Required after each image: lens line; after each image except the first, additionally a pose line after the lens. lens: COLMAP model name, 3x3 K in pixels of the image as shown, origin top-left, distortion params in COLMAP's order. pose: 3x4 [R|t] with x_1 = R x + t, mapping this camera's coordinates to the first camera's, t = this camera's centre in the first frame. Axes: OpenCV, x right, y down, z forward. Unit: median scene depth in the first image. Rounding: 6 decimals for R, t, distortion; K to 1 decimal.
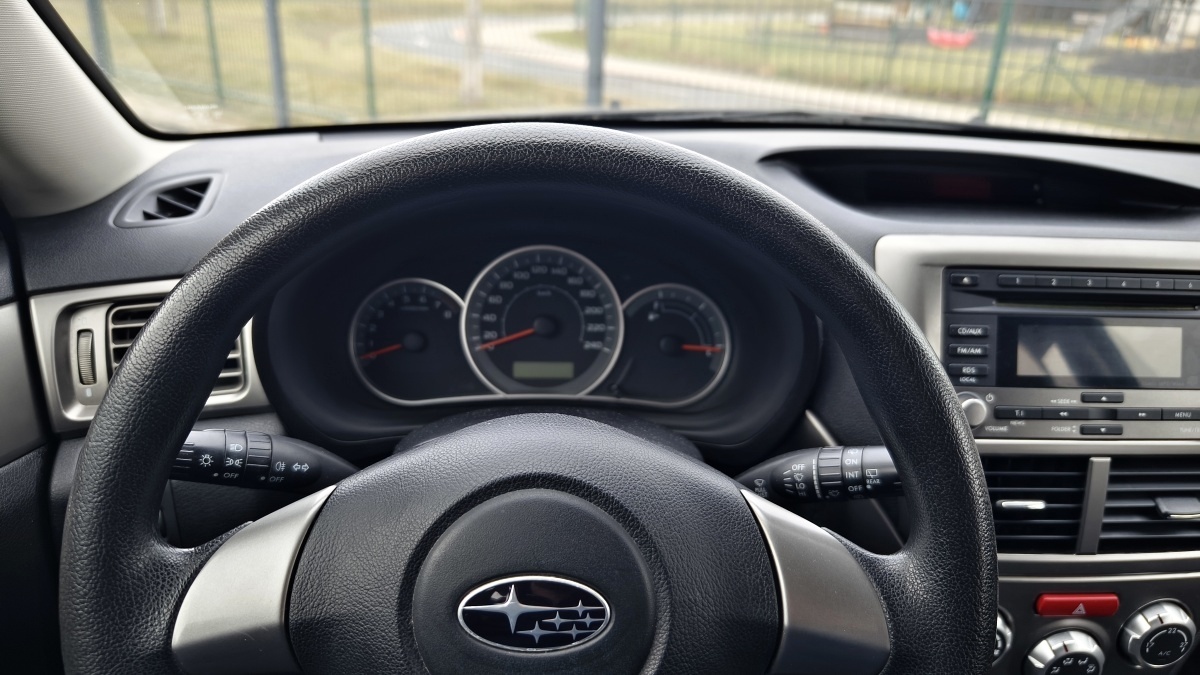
lens RADIAL K [[844.4, 0, 600.0], [0, 844.4, 337.5], [0, 0, 1]] dist [0.004667, -0.000963]
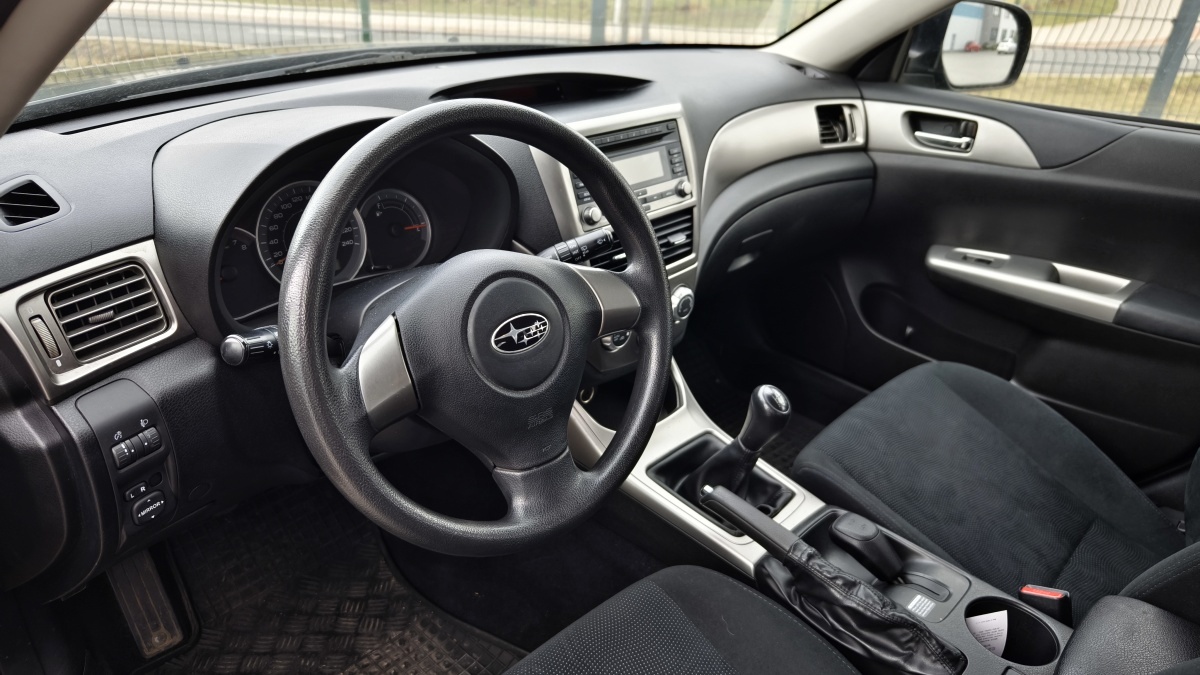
lens RADIAL K [[844.4, 0, 600.0], [0, 844.4, 337.5], [0, 0, 1]] dist [0.004667, -0.000963]
pose [[0.745110, -0.314514, 0.588126, -0.728308], [0.244411, 0.949245, 0.197982, -0.022191], [-0.620544, -0.003774, 0.784163, -0.489216]]
